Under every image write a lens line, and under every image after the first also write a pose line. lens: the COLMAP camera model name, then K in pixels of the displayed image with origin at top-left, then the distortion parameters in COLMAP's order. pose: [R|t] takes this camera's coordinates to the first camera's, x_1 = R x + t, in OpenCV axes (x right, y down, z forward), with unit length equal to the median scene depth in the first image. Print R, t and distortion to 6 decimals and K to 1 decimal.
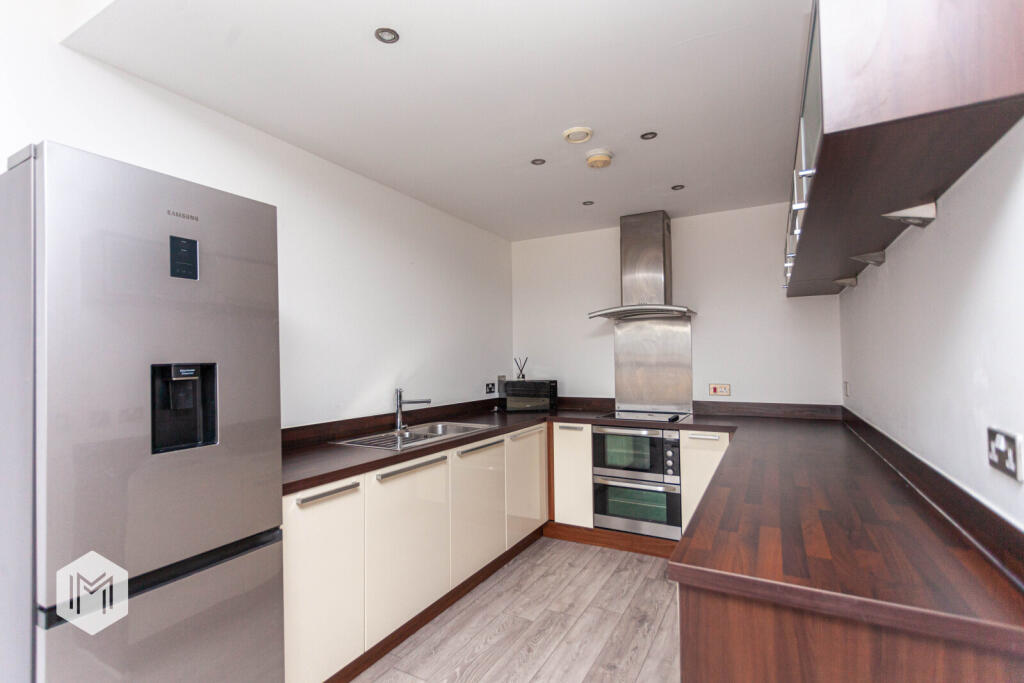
lens RADIAL K [[480.5, 0, 516.3], [0, 480.5, 346.1], [0, 0, 1]] dist [-0.001501, -0.000048]
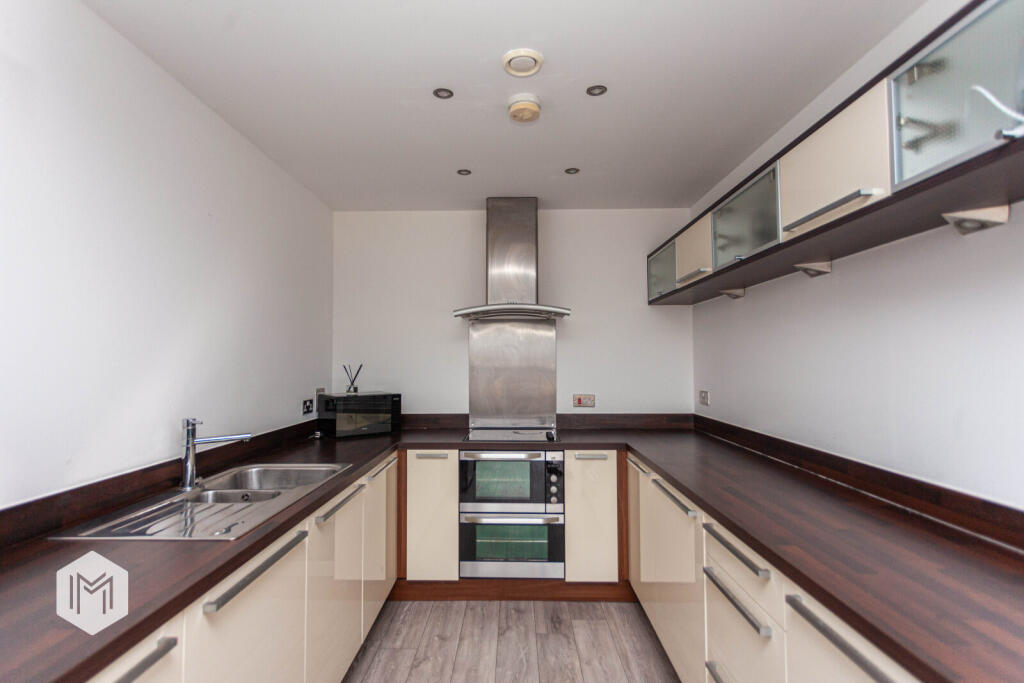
lens RADIAL K [[491.8, 0, 508.3], [0, 491.8, 345.0], [0, 0, 1]] dist [-0.000642, 0.006974]
pose [[0.887106, 0.022886, 0.460997, -0.150562], [-0.019726, 0.999737, -0.011673, -0.002971], [-0.461143, 0.001262, 0.887325, 0.235566]]
